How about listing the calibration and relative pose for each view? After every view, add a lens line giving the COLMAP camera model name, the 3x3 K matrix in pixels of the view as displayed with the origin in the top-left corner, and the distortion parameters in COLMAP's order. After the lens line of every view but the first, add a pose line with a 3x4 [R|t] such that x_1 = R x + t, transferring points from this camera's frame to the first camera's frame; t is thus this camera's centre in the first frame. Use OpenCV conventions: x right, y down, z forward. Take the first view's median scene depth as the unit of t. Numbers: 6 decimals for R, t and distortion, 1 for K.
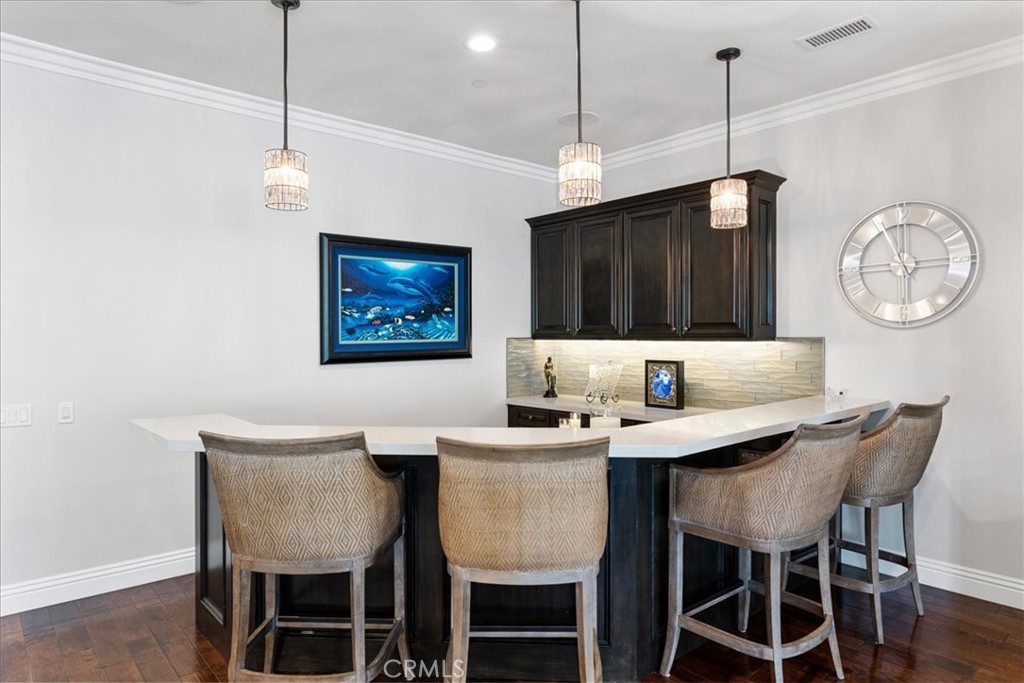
lens RADIAL K [[417.4, 0, 515.3], [0, 417.4, 335.3], [0, 0, 1]] dist [-0.002934, 0.000164]
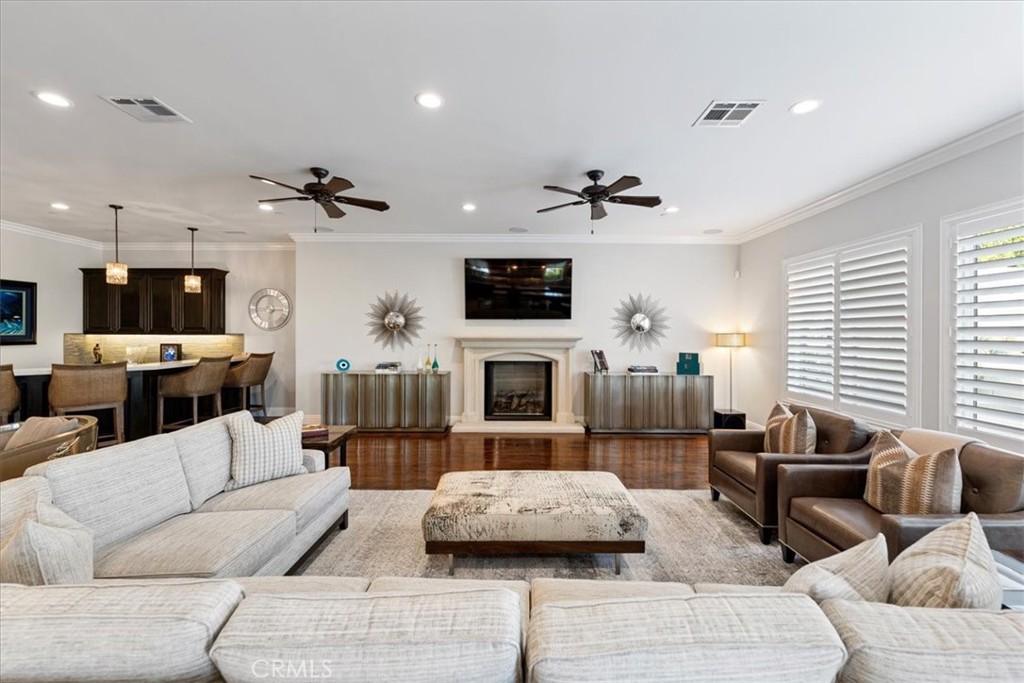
lens RADIAL K [[417.4, 0, 515.3], [0, 417.4, 335.3], [0, 0, 1]] dist [-0.002934, 0.000164]
pose [[0.626670, 0.001628, 0.779283, -0.216220], [-0.001306, 0.999999, -0.001040, 0.015096], [-0.779284, -0.000366, 0.626671, -1.779632]]
